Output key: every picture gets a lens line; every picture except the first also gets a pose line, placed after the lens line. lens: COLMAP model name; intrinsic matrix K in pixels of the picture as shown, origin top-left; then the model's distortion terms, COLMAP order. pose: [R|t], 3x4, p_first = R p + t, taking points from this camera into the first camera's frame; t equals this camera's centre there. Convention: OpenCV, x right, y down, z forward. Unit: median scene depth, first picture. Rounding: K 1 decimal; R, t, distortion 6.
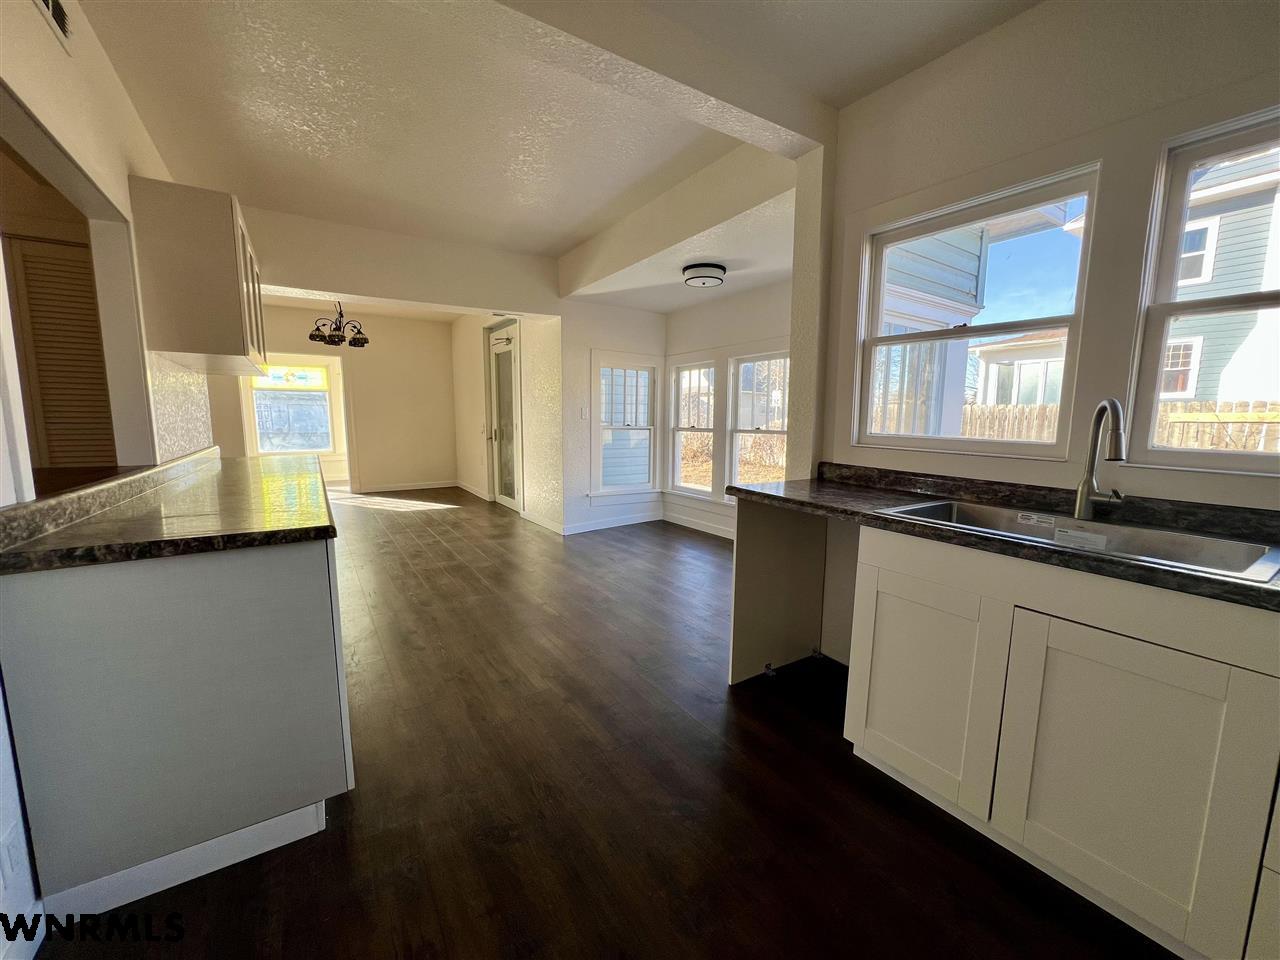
lens RADIAL K [[513.1, 0, 642.4], [0, 513.1, 484.0], [0, 0, 1]] dist [-0.001098, 0.000659]
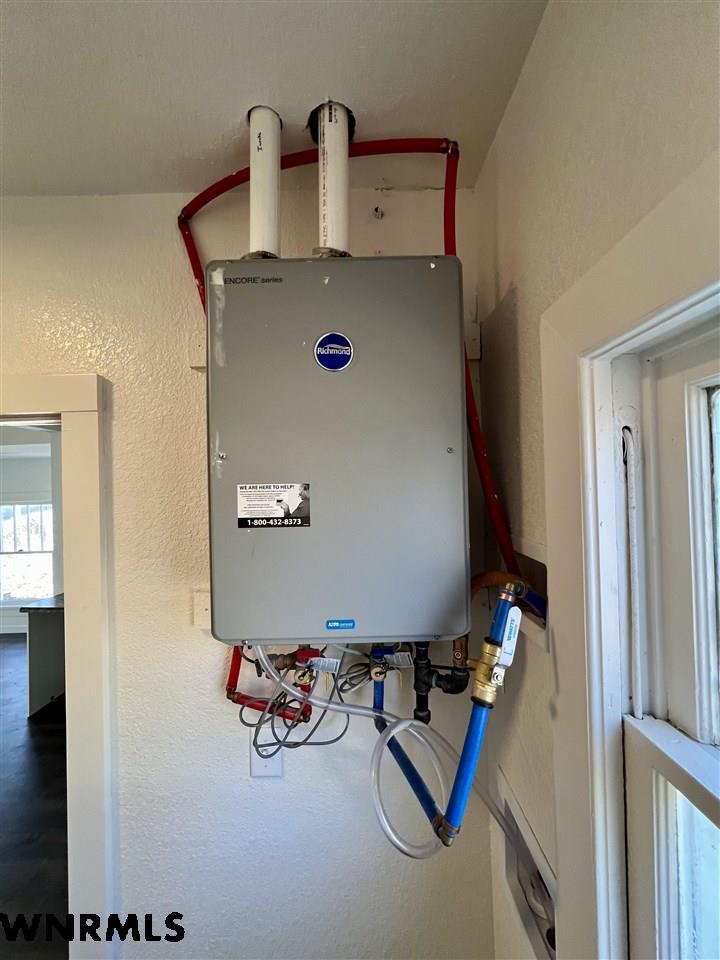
lens RADIAL K [[384.4, 0, 366.6], [0, 384.4, 480.1], [0, 0, 1]] dist [-0.004211, 0.000953]
pose [[0.537289, 0.001567, 0.843397, -0.331057], [0.131020, 0.987703, -0.085302, -0.168166], [-0.833159, 0.156334, 0.530476, -0.857425]]
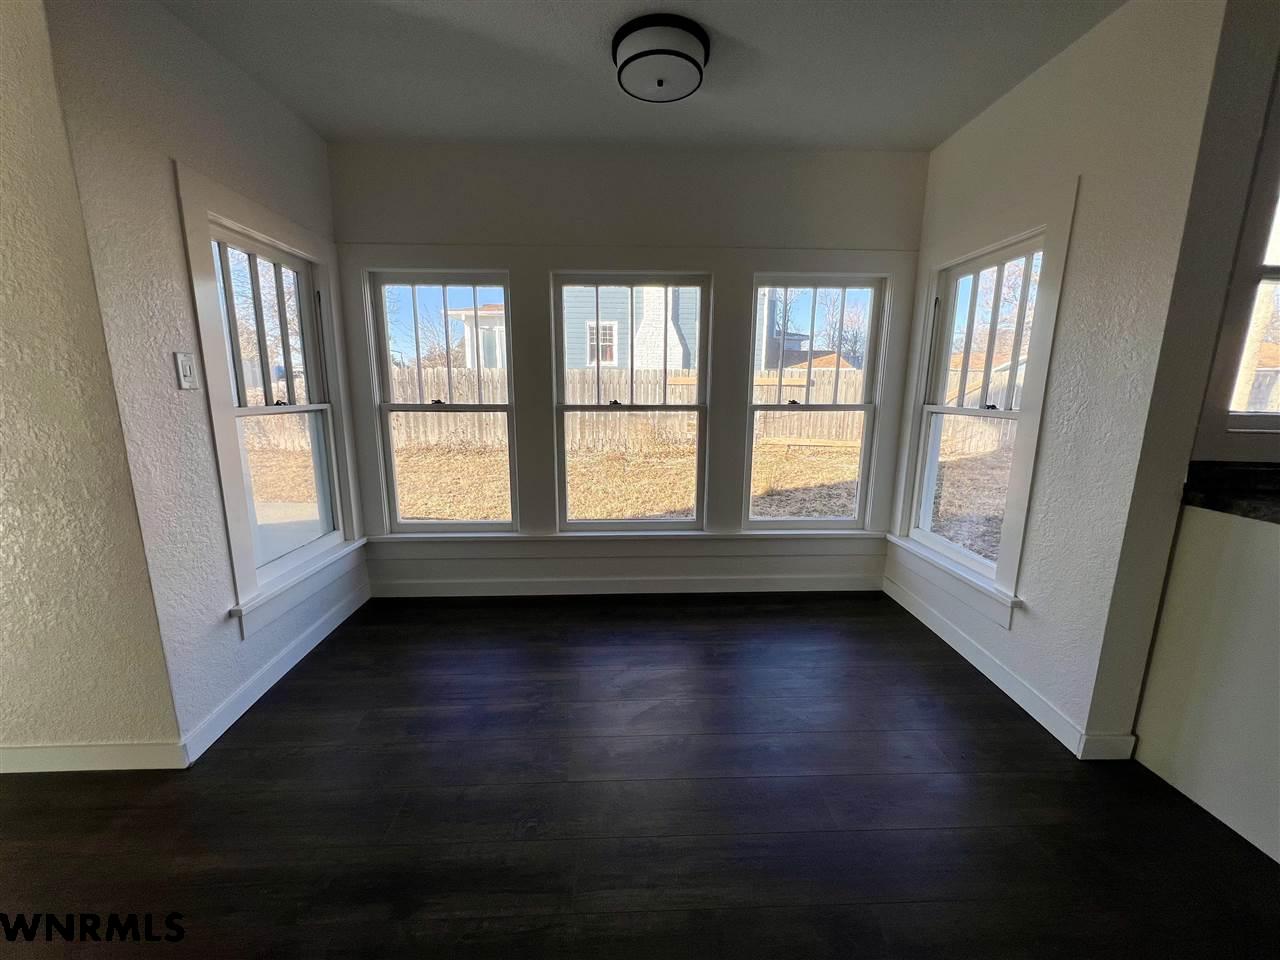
lens RADIAL K [[513.1, 0, 641.7], [0, 513.1, 482.9], [0, 0, 1]] dist [-0.001098, 0.000659]
pose [[0.511796, -0.166690, 0.842781, -0.546813], [0.107879, 0.985701, 0.129445, -0.179162], [-0.852307, 0.024669, 0.522460, 1.331063]]
